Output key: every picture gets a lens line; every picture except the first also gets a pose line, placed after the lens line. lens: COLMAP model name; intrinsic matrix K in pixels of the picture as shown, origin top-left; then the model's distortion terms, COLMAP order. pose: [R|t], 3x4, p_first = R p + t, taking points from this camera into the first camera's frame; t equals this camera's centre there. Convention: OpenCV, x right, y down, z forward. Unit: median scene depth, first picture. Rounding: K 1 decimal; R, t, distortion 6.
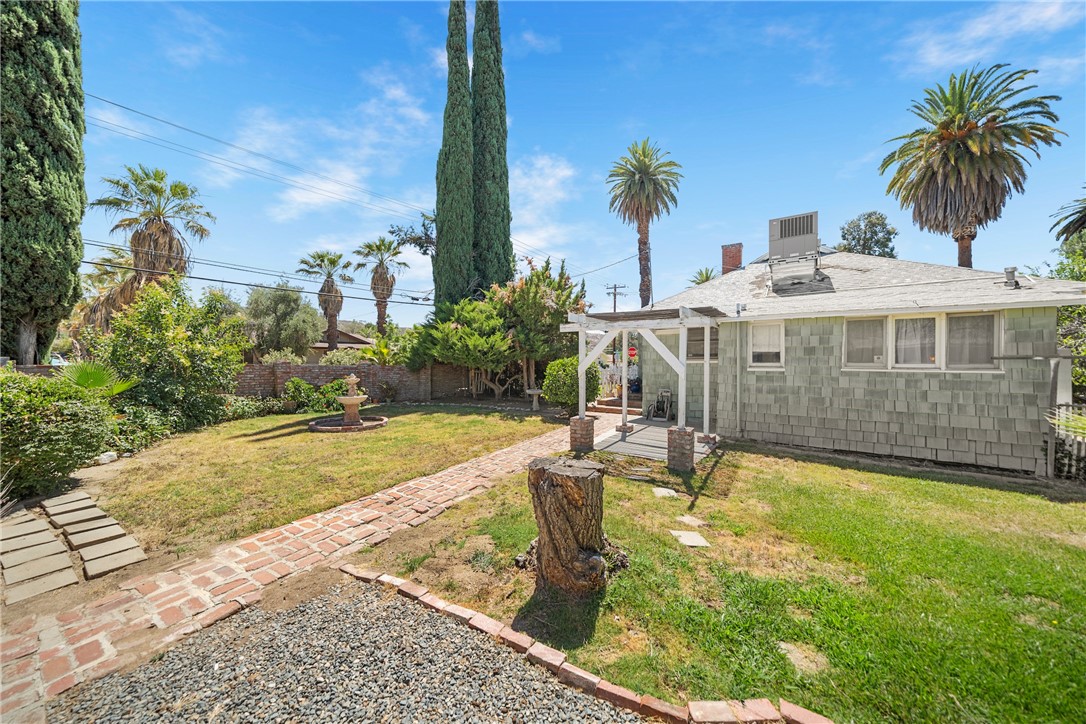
lens RADIAL K [[371.7, 0, 536.7], [0, 371.7, 369.0], [0, 0, 1]] dist [-0.005133, -0.000520]
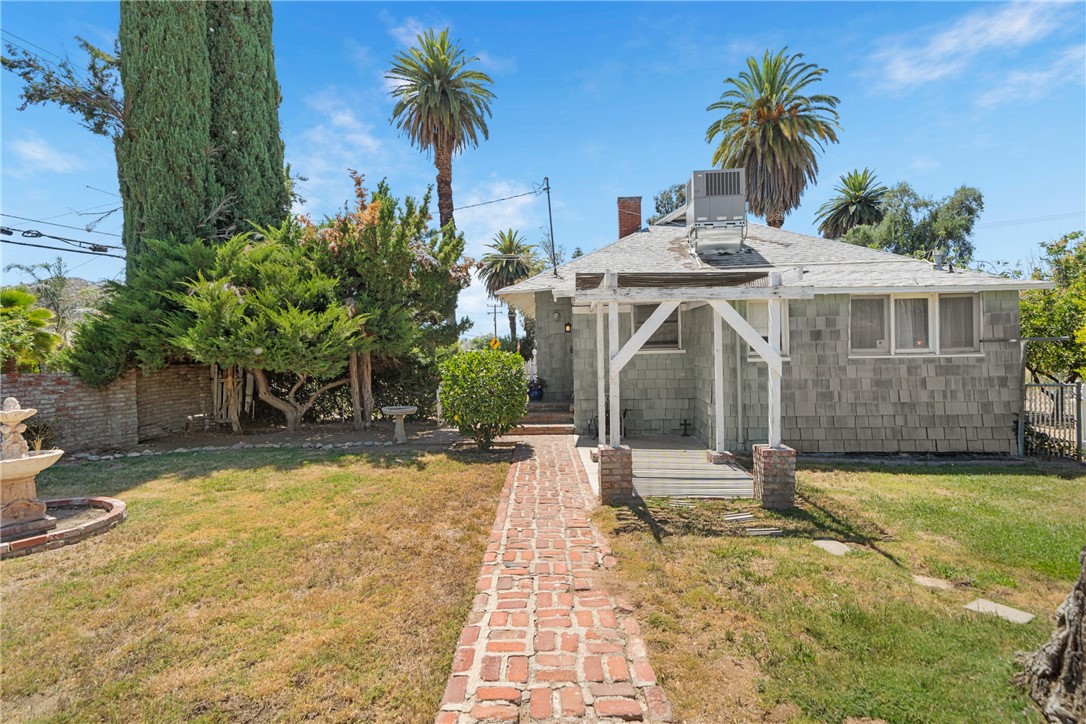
lens RADIAL K [[537.1, 0, 548.6], [0, 537.1, 368.1], [0, 0, 1]] dist [0.005104, -0.001374]
pose [[0.855843, -0.032828, 0.516193, -0.237784], [0.032115, 0.999431, 0.010313, -0.004619], [-0.516238, 0.007752, 0.856410, 0.182495]]
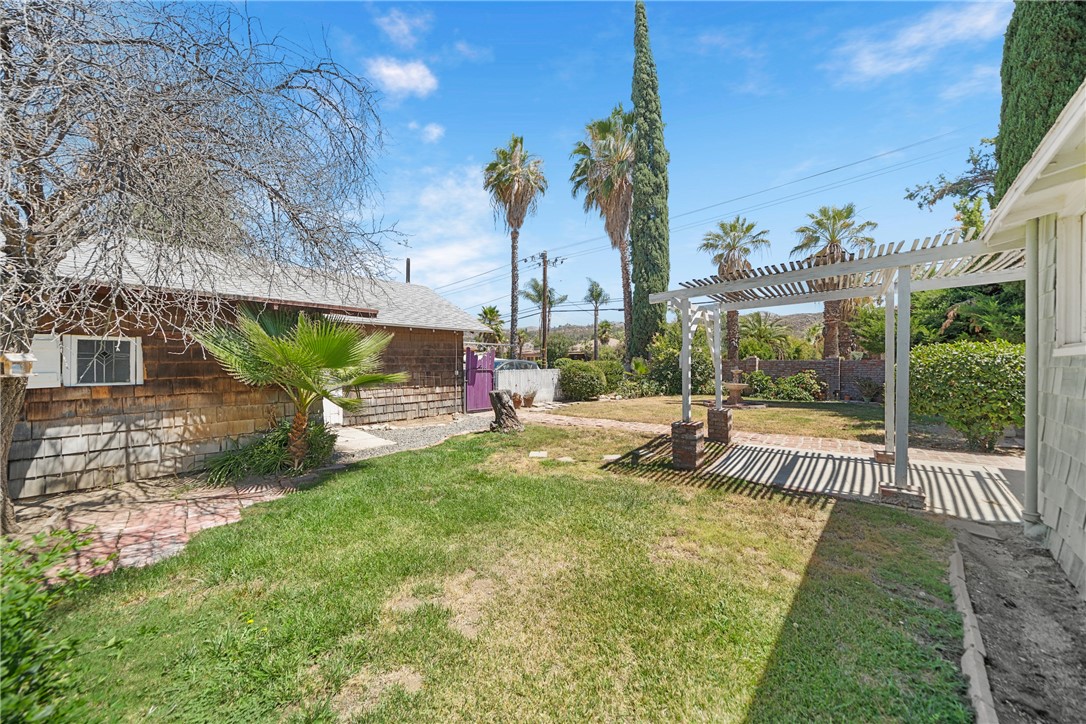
lens RADIAL K [[371.7, 0, 540.5], [0, 371.7, 368.5], [0, 0, 1]] dist [-0.005133, -0.000520]
pose [[-0.131783, 0.009740, -0.991231, 0.667592], [-0.013109, 0.999847, 0.011567, 0.012402], [0.991192, 0.014518, -0.131635, 0.387851]]
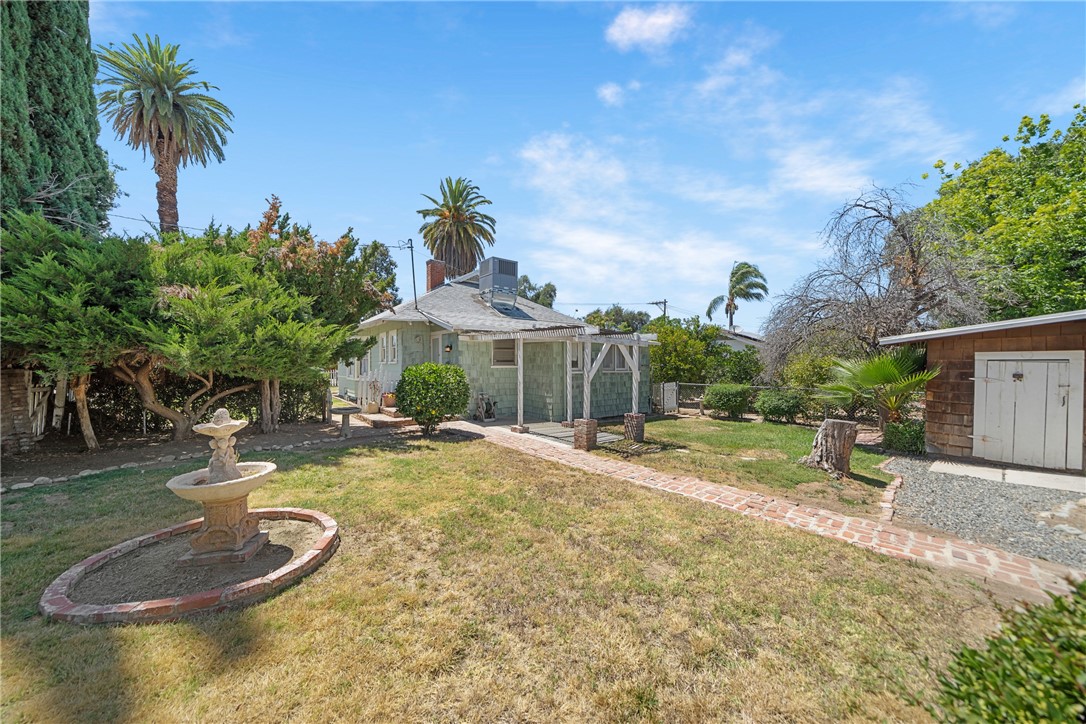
lens RADIAL K [[371.7, 0, 535.6], [0, 371.7, 371.3], [0, 0, 1]] dist [-0.005133, -0.000520]
pose [[0.294890, -0.019569, 0.955331, -0.572113], [0.012868, 0.999781, 0.016507, -0.019731], [-0.955445, 0.007425, 0.295077, 0.473231]]
